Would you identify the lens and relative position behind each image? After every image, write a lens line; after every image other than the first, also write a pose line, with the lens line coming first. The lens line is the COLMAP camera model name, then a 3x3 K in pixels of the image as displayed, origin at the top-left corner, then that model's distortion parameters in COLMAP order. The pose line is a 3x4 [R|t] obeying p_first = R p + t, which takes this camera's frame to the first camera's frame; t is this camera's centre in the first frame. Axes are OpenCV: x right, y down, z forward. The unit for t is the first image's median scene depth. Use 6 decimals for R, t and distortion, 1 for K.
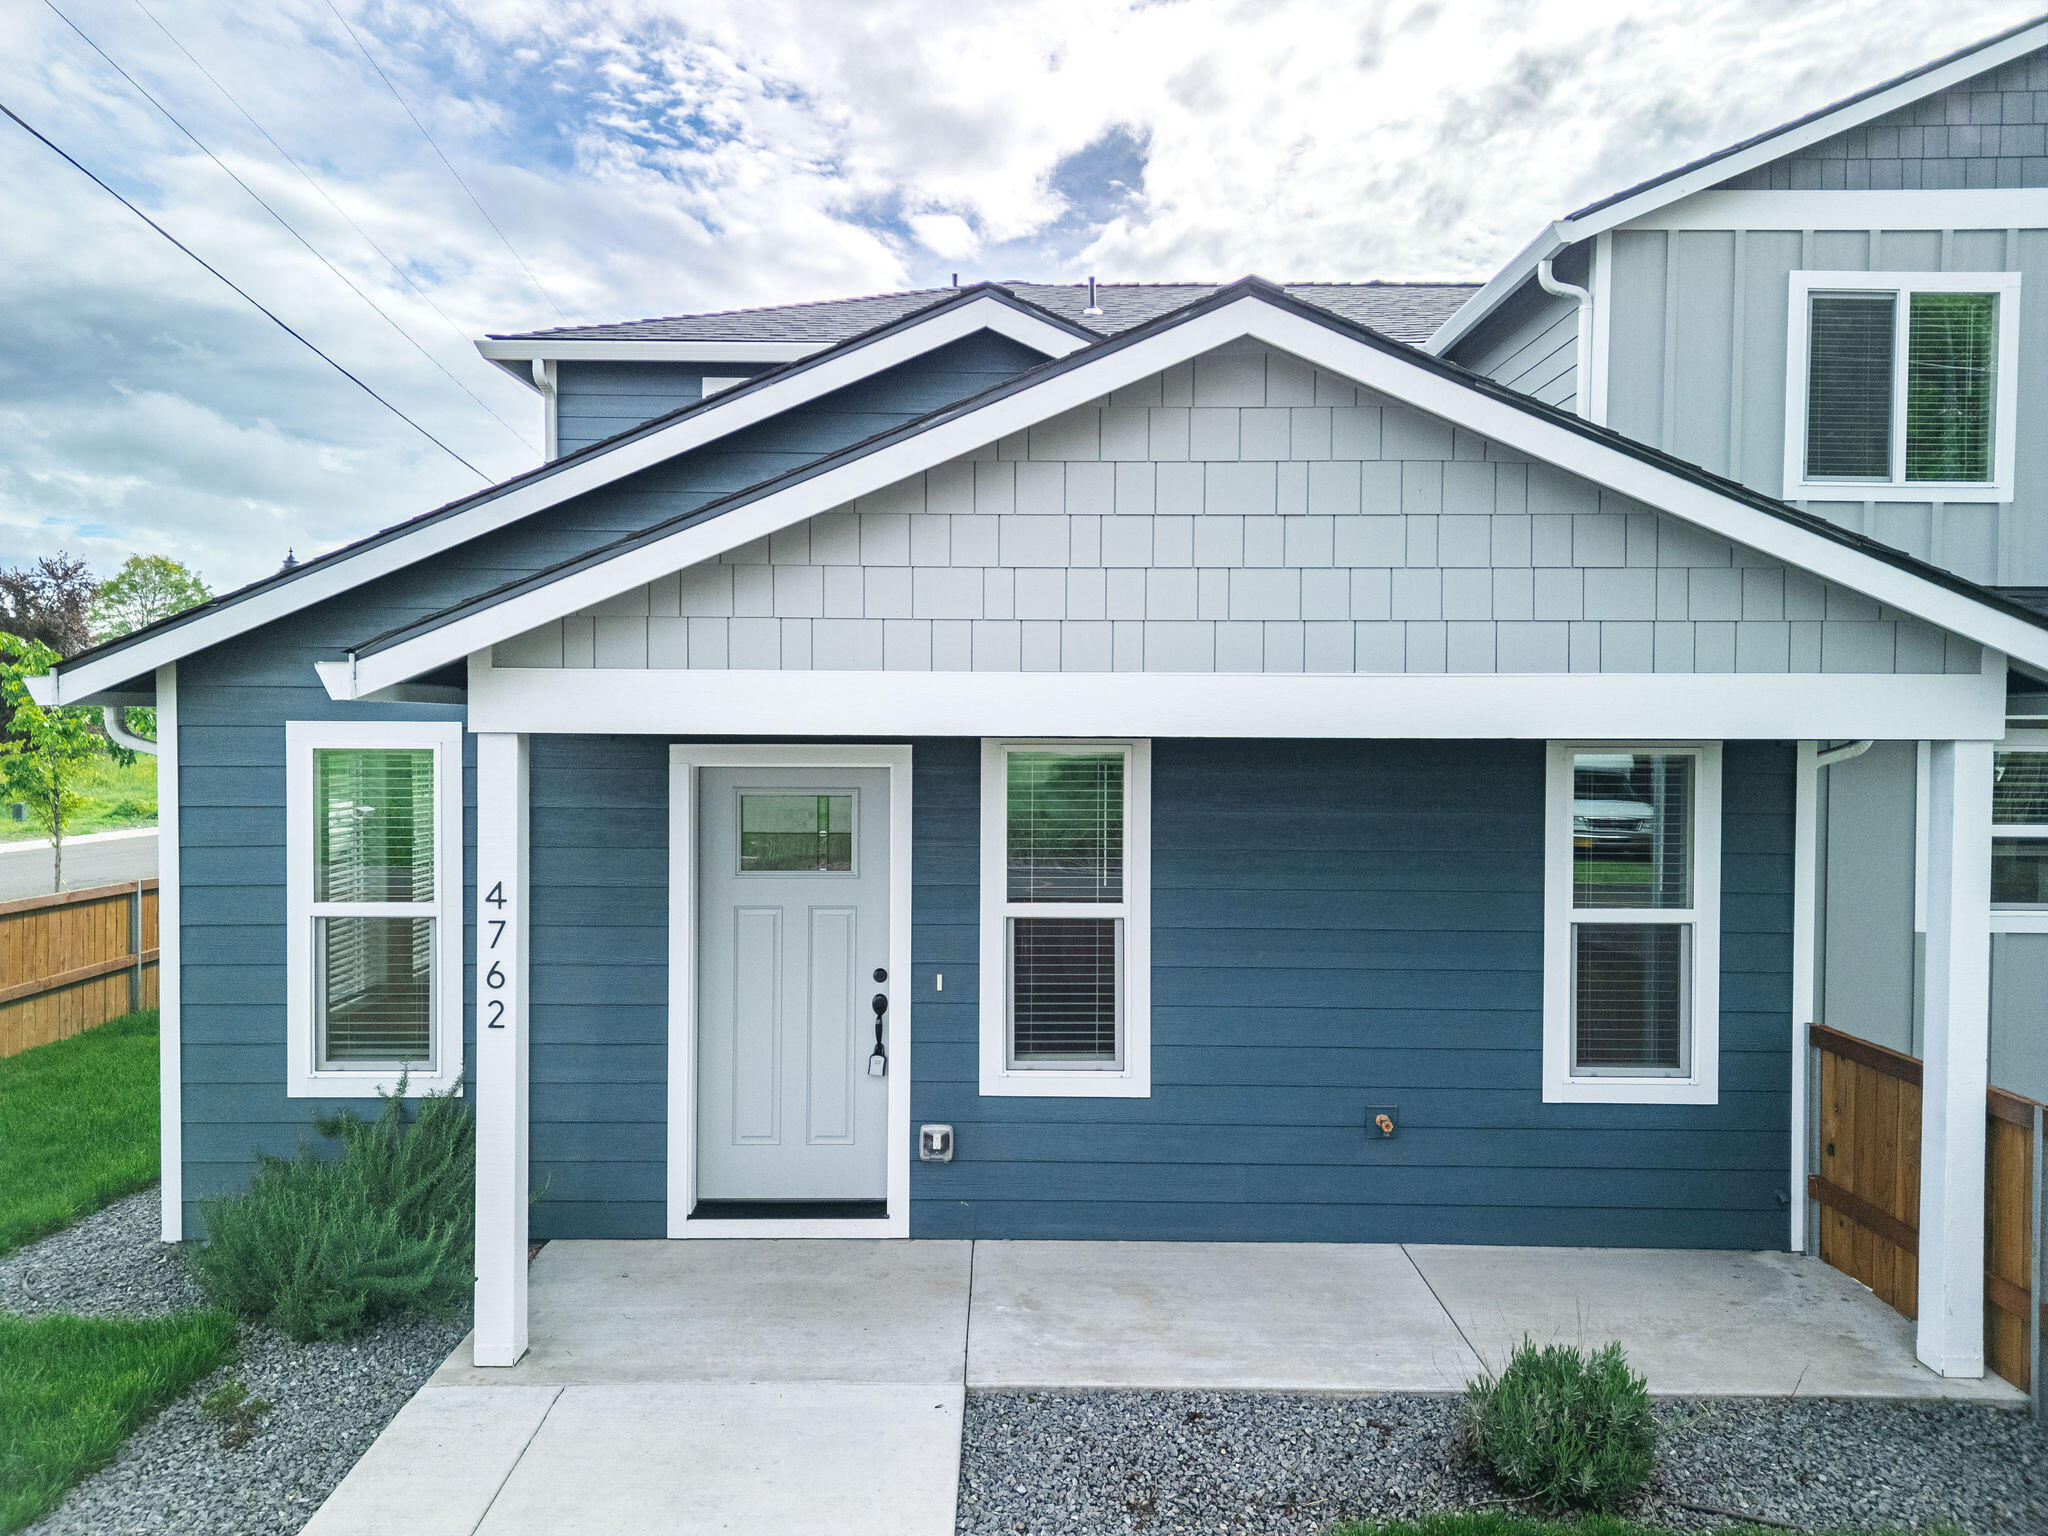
lens RADIAL K [[1430.9, 0, 1019.6], [0, 1430.9, 746.4], [0, 0, 1]] dist [0.070841, -0.061082]
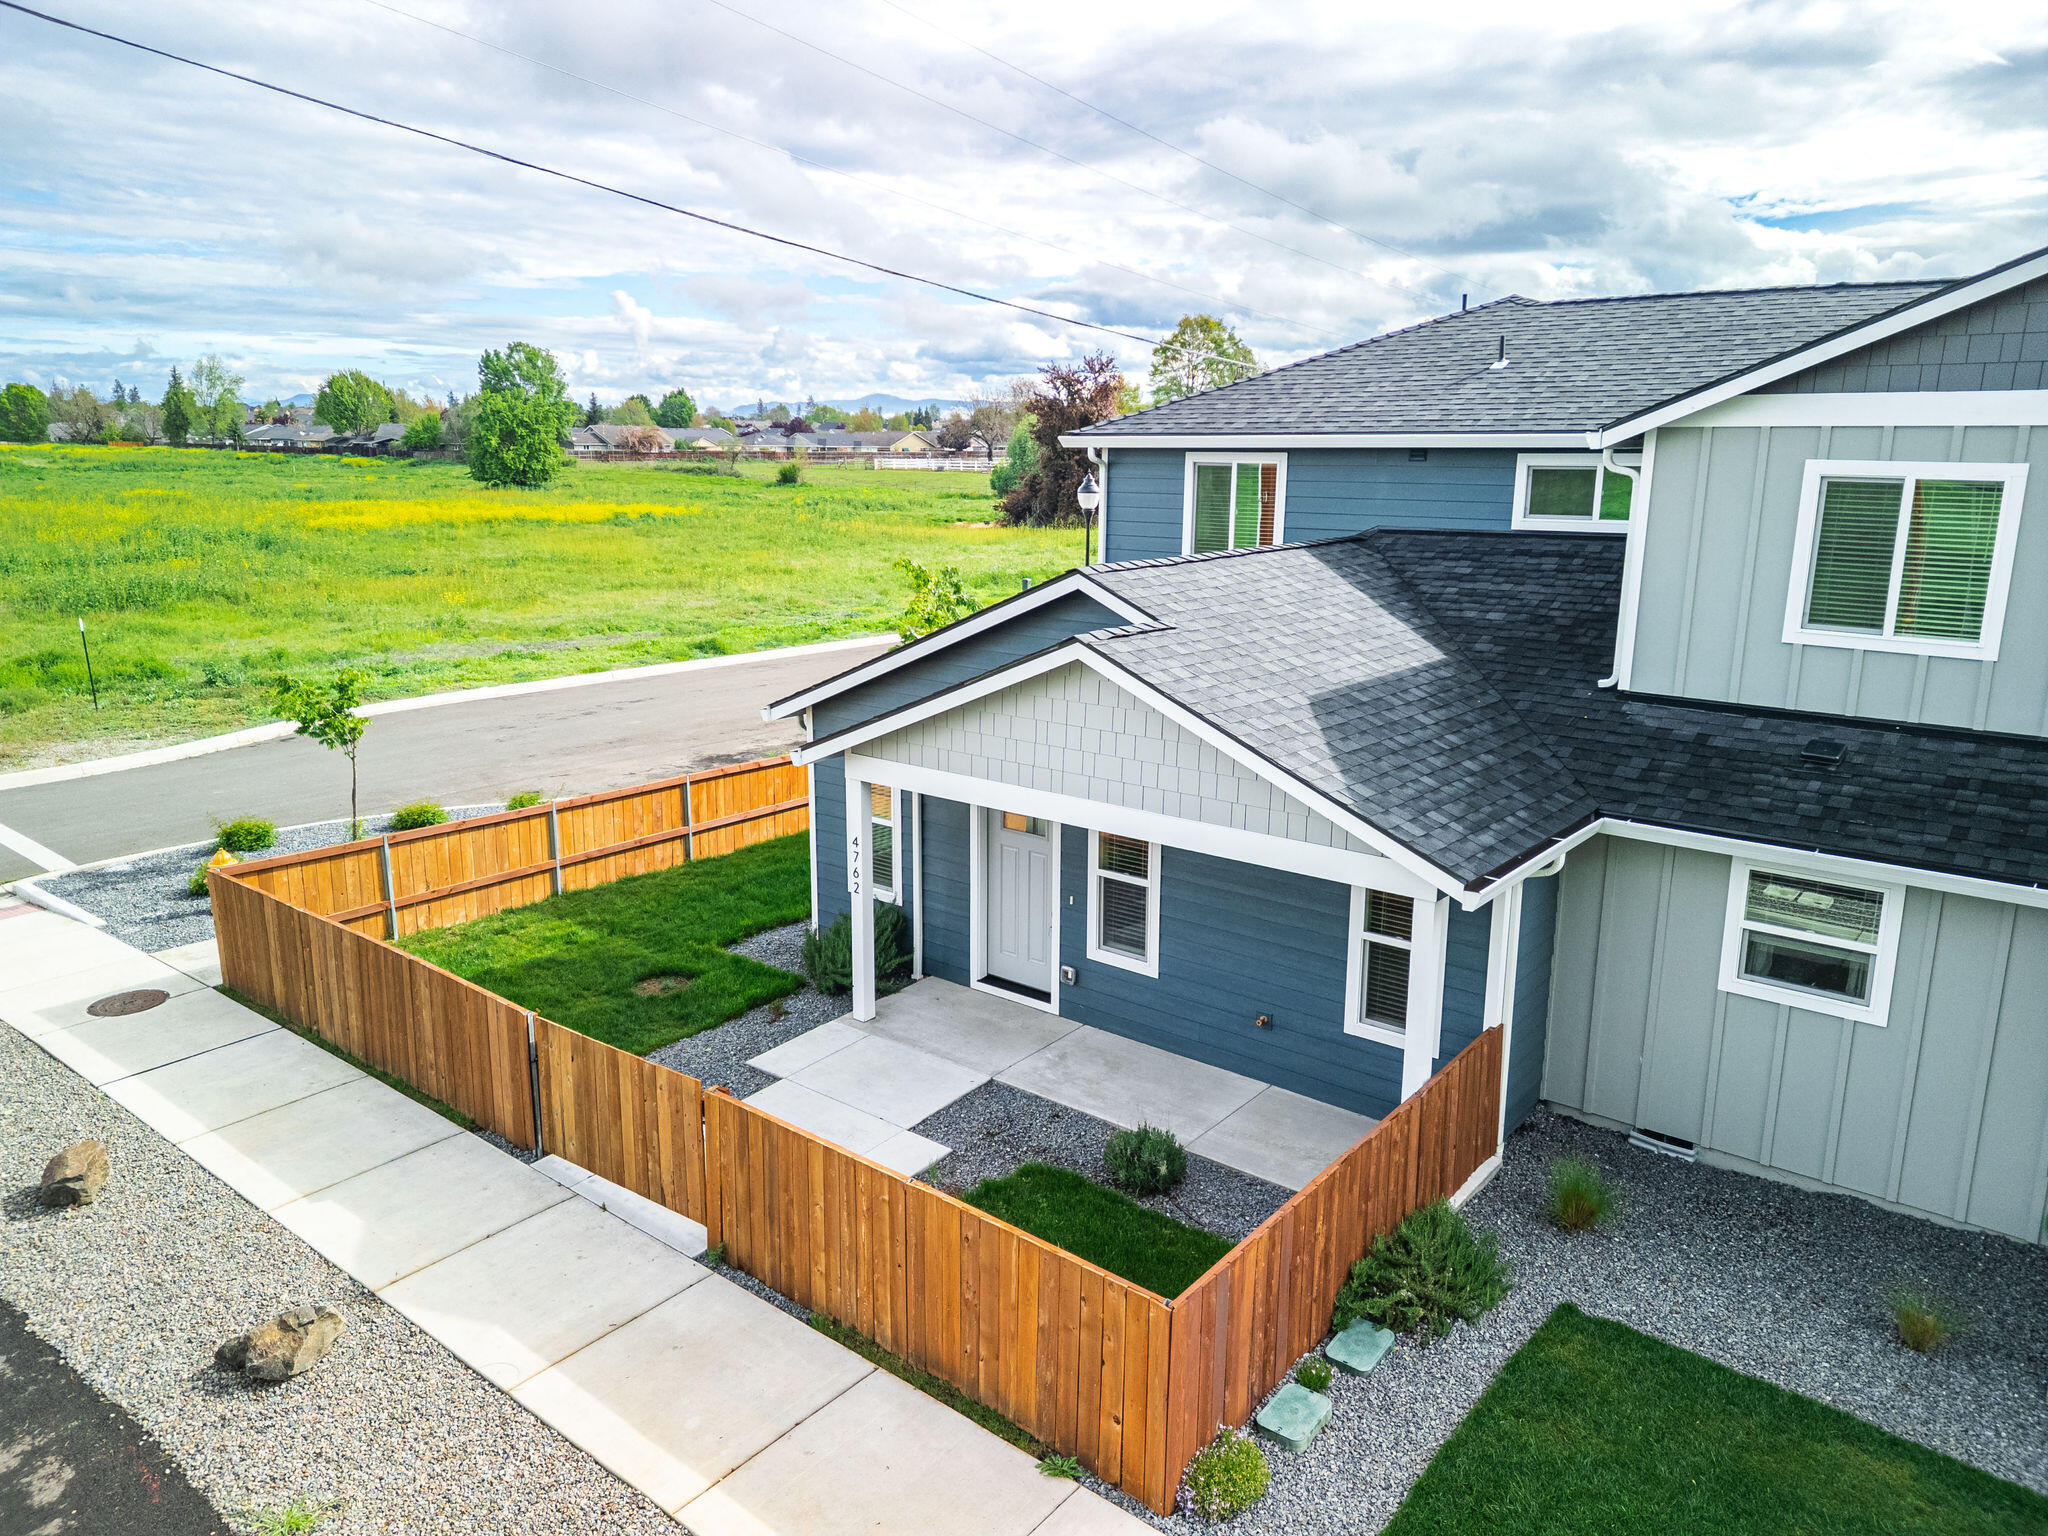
lens RADIAL K [[1420.1, 0, 1024.0], [0, 1420.1, 768.0], [0, 0, 1]] dist [0.079238, -0.098381]
pose [[0.782021, 0.140833, -0.607132, 1.087189], [-0.012441, 0.977469, 0.210713, -0.440646], [0.623128, -0.157228, 0.766153, -0.544539]]
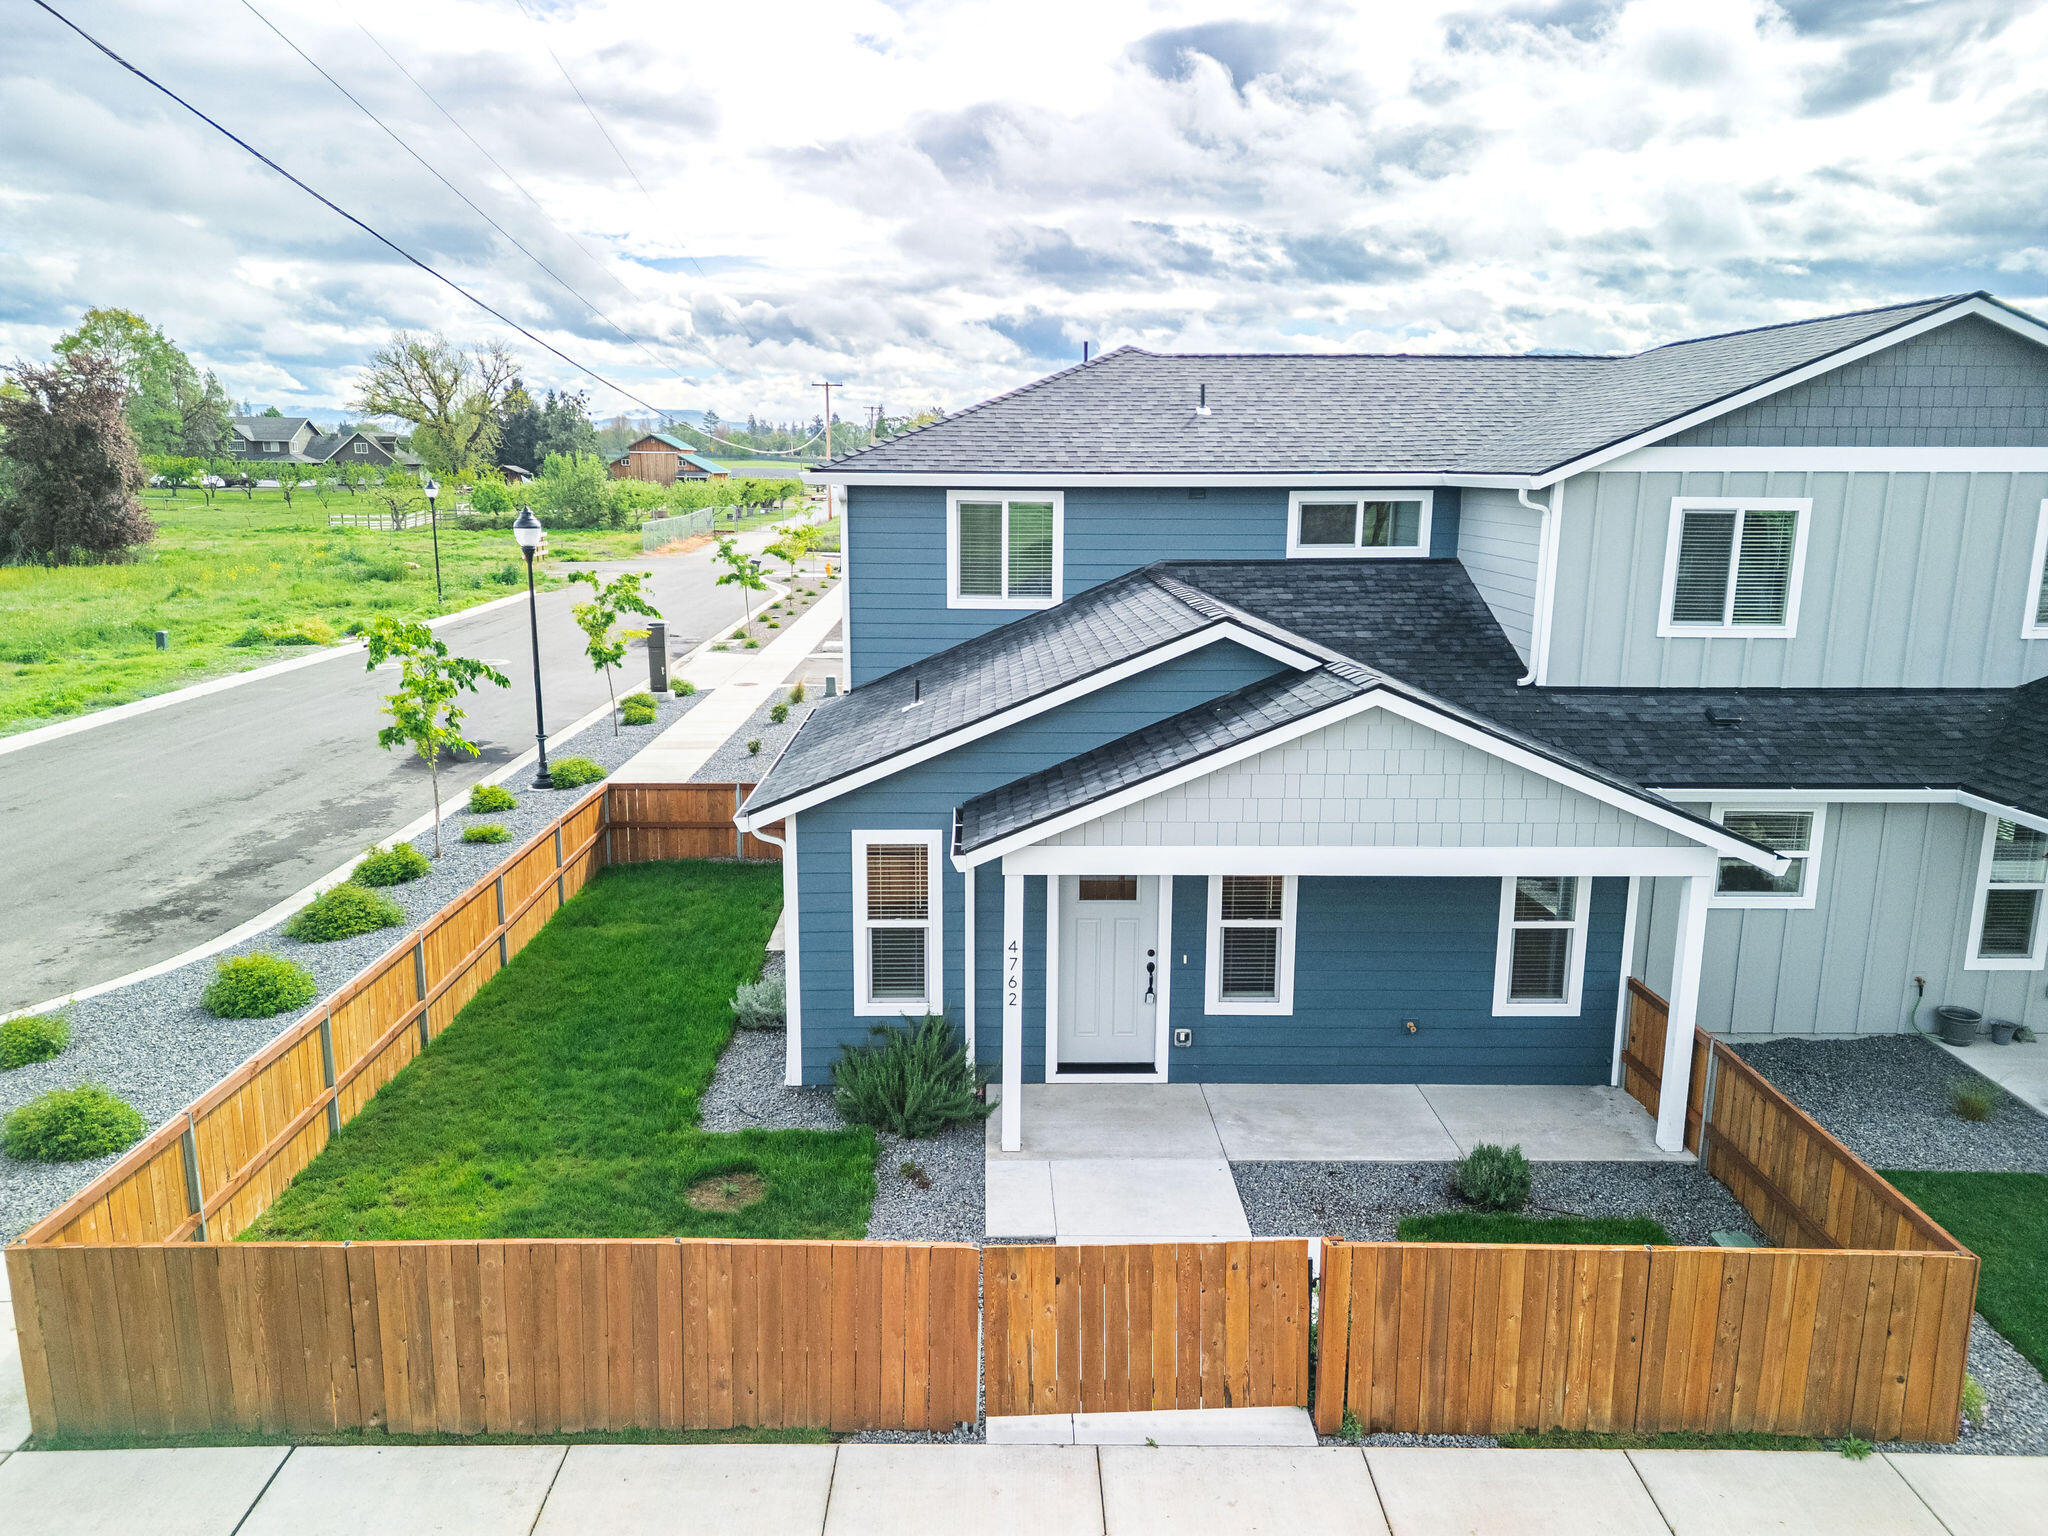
lens RADIAL K [[1430.9, 0, 1019.6], [0, 1430.9, 746.4], [0, 0, 1]] dist [0.070841, -0.061082]
pose [[0.999655, -0.003006, 0.026106, -0.333325], [-0.001700, 0.983953, 0.178422, -0.467905], [-0.026224, -0.178404, 0.983608, -0.855067]]
